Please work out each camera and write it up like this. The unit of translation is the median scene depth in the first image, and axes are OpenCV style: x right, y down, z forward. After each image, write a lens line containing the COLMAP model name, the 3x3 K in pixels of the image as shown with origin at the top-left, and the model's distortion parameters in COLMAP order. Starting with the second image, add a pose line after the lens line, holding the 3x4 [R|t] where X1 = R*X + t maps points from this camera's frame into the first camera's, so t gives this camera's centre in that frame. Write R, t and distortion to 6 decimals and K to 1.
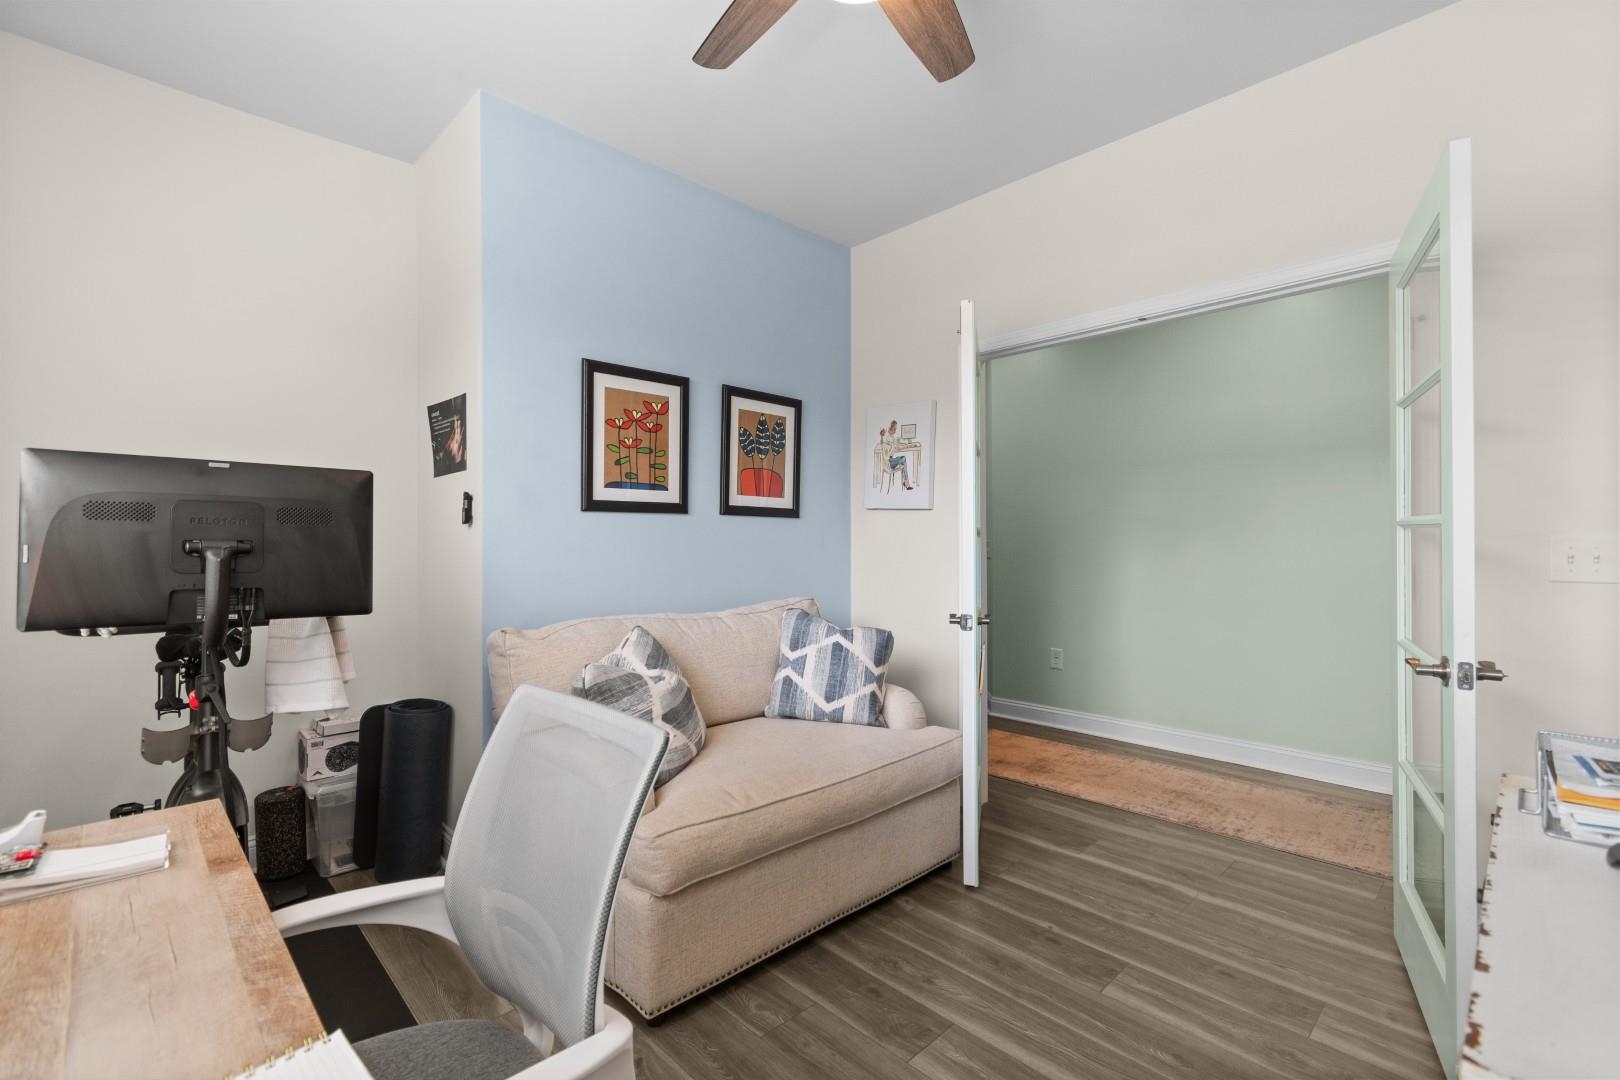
lens RADIAL K [[711.2, 0, 820.6], [0, 711.2, 542.8], [0, 0, 1]] dist [0.004310, 0.000277]
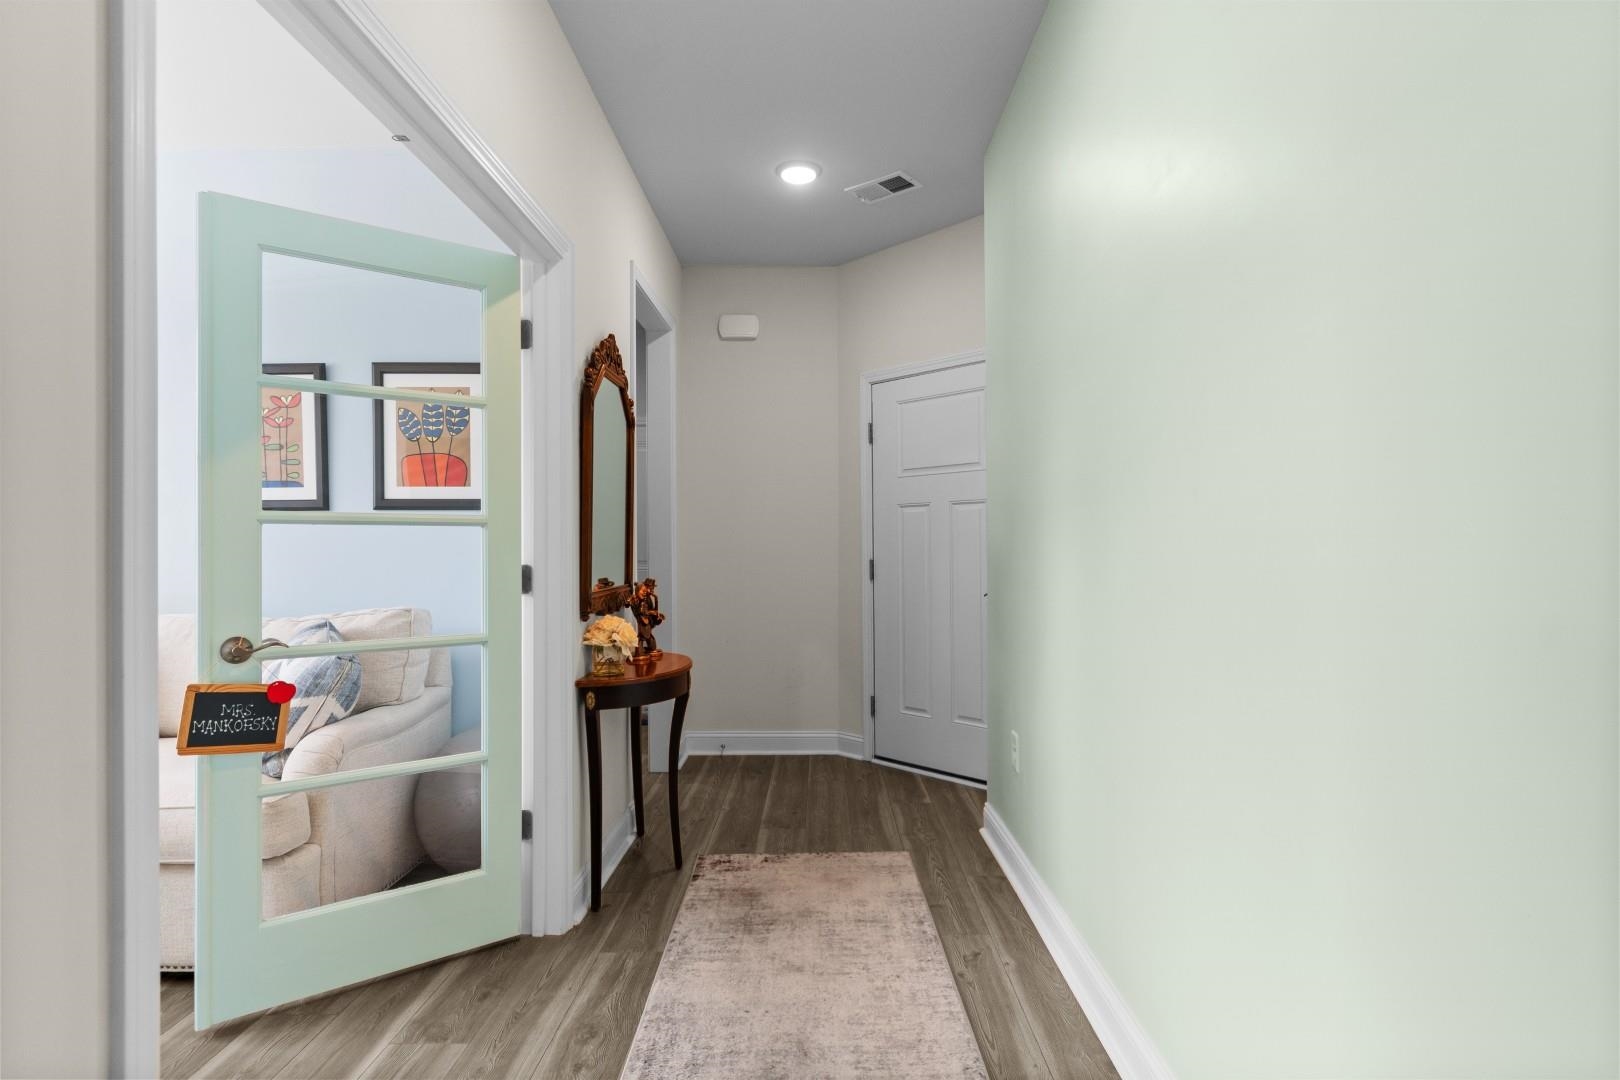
lens RADIAL K [[830.2, 0, 805.8], [0, 830.2, 540.0], [0, 0, 1]] dist [0.005917, -0.000419]
pose [[0.709461, -0.012156, -0.704640, 0.959414], [0.005929, 0.999919, -0.011280, 0.012771], [0.704720, 0.003825, 0.709476, 0.635354]]
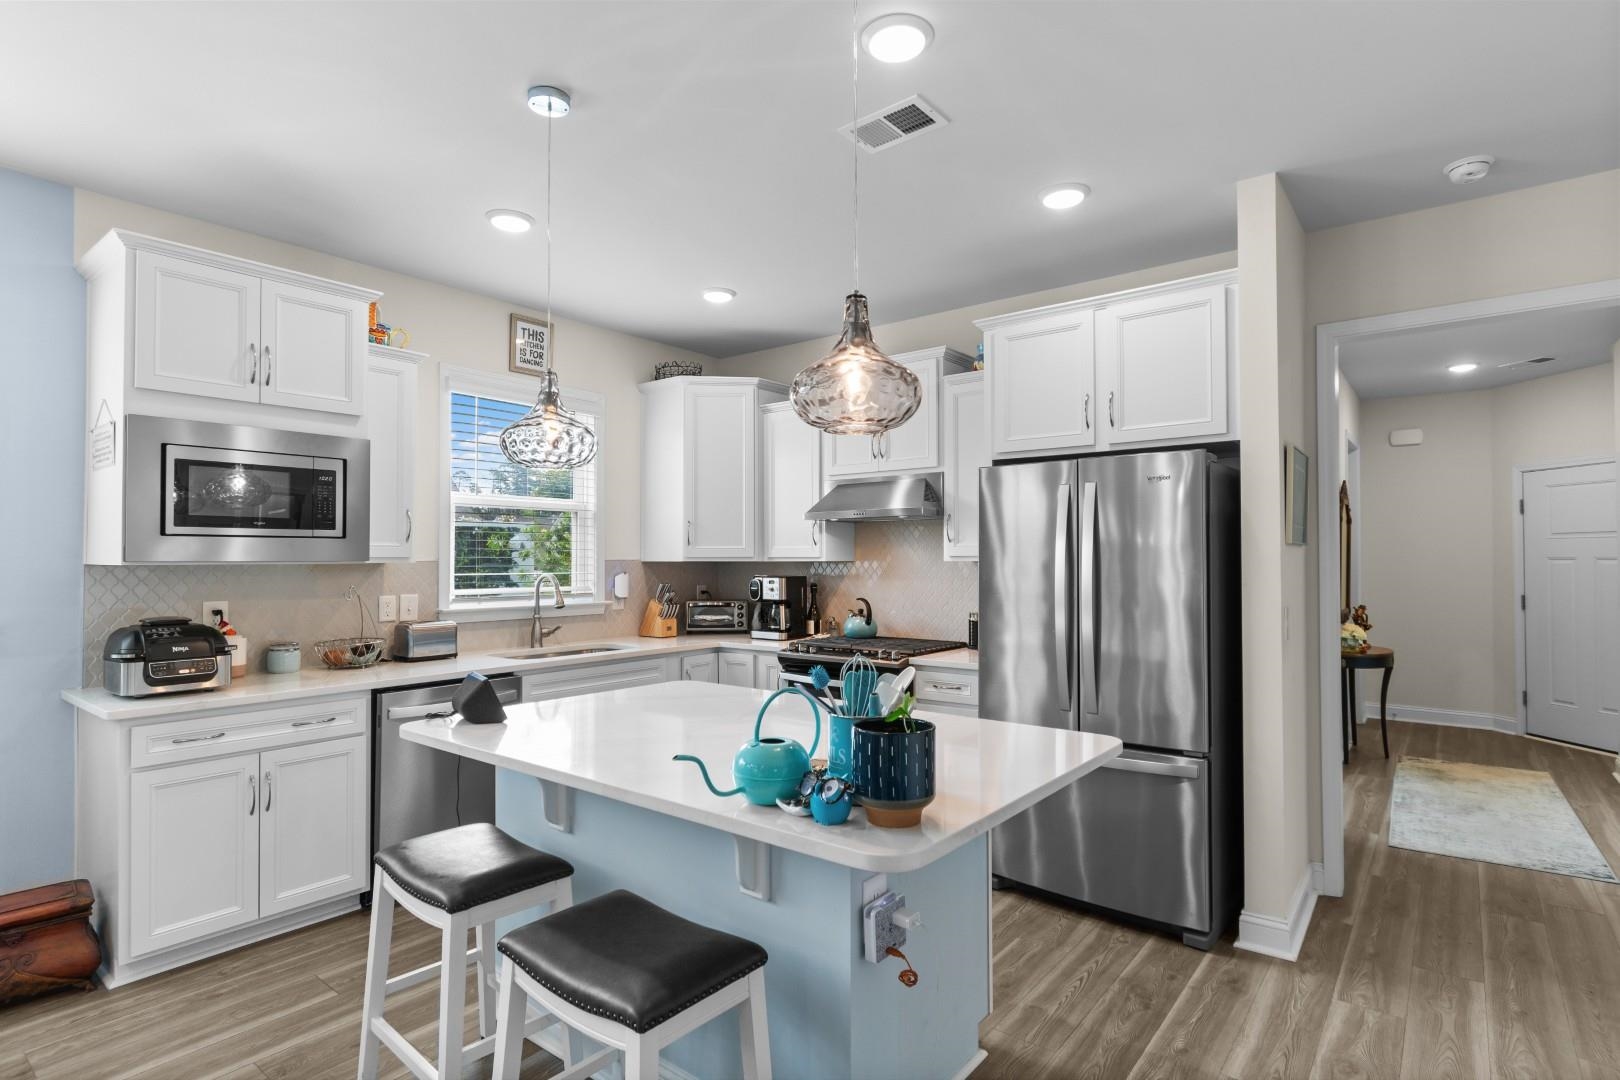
lens RADIAL K [[830.2, 0, 809.3], [0, 830.2, 546.0], [0, 0, 1]] dist [0.005917, -0.000419]
pose [[0.147392, -0.014952, -0.988965, 1.717277], [0.000260, 0.999886, -0.015078, -0.052067], [0.989078, 0.001965, 0.147379, -0.213617]]
